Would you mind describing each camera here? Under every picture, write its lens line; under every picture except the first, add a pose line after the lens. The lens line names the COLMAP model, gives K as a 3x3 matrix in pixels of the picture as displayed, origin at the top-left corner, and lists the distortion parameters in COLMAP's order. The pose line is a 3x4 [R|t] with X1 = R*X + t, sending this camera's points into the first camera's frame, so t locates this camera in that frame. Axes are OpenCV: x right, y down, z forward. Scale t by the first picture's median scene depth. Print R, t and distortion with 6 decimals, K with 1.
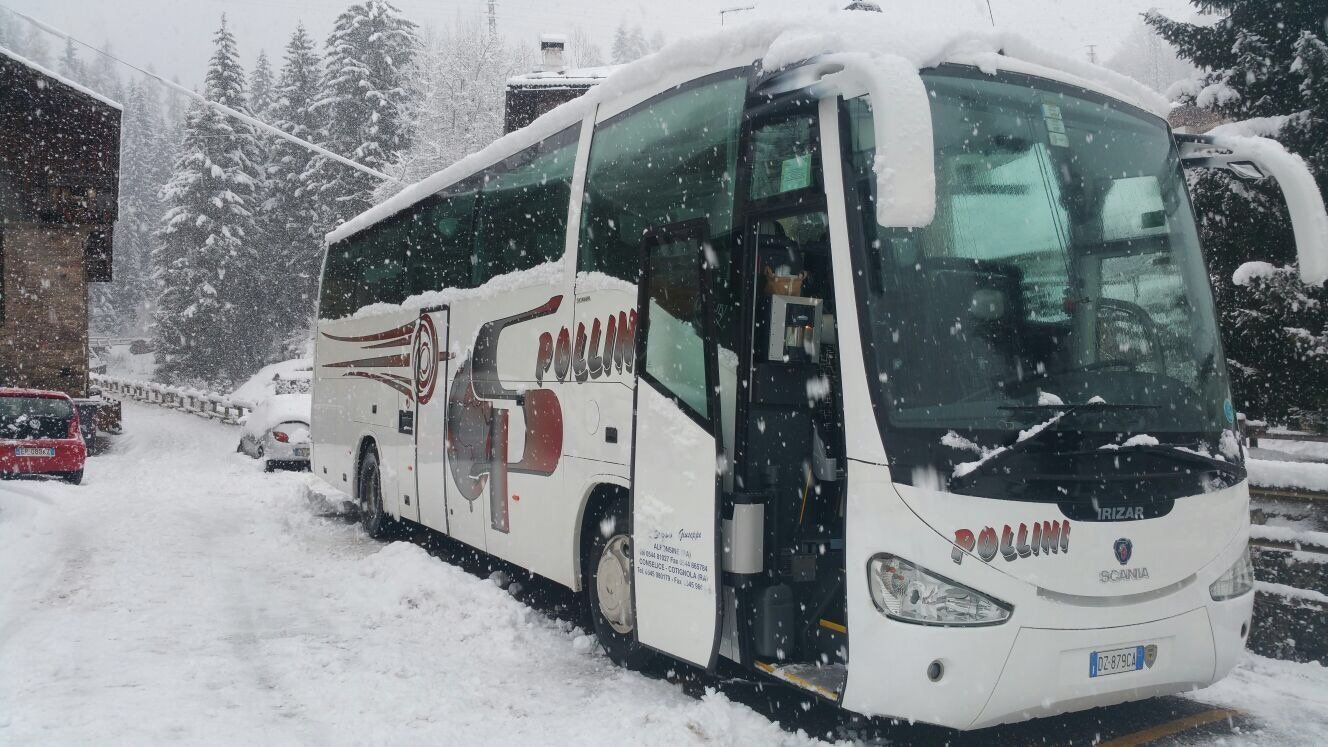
lens RADIAL K [[953.4, 0, 664.0], [0, 953.4, 373.5], [0, 0, 1]] dist [0.000337, -0.001343]
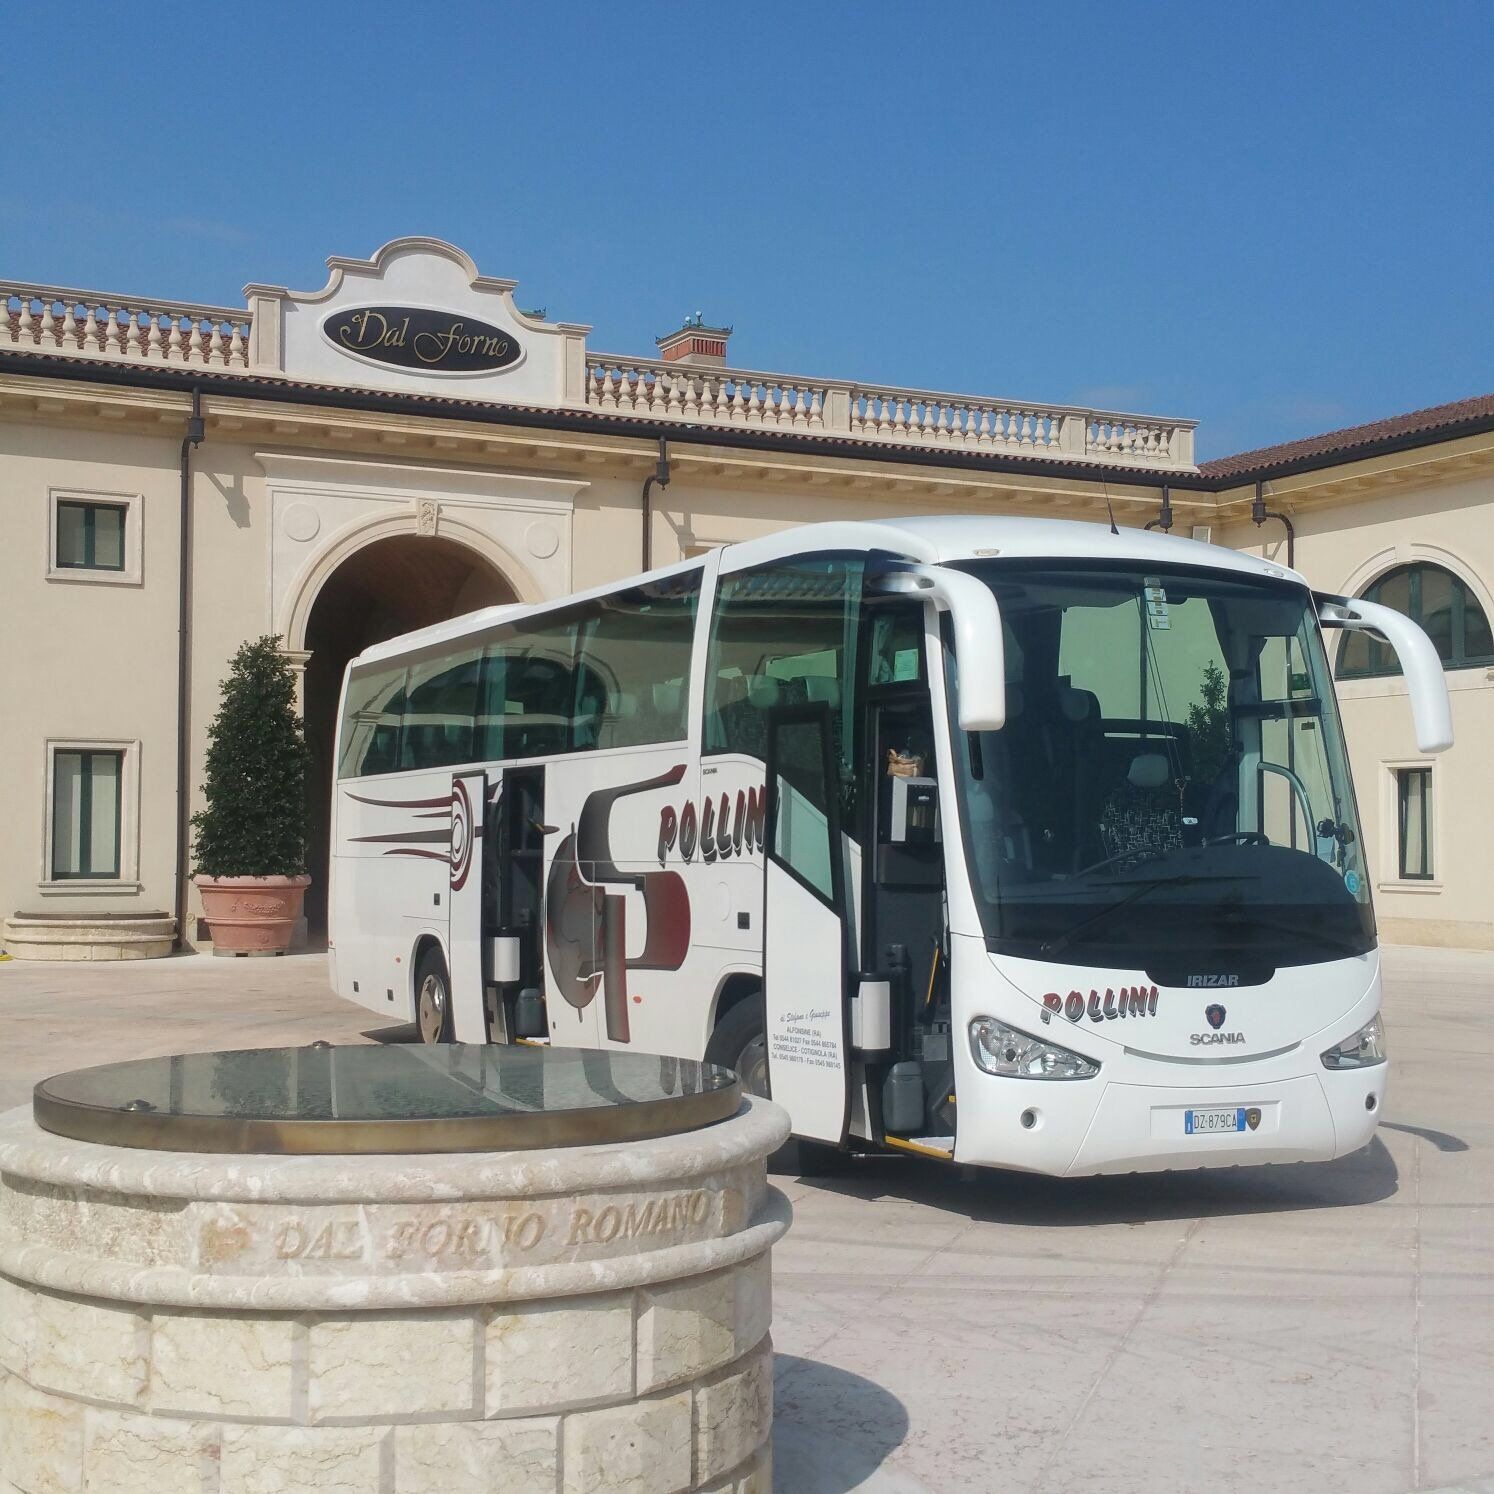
lens RADIAL K [[2237.5, 0, 747.0], [0, 2237.5, 747.0], [0, 0, 1]] dist [0.380298, 0.036589]
pose [[0.997222, -0.029568, -0.068371, 0.123882], [0.027925, 0.999301, -0.024859, -0.060097], [0.069058, 0.022881, 0.997350, -1.429856]]
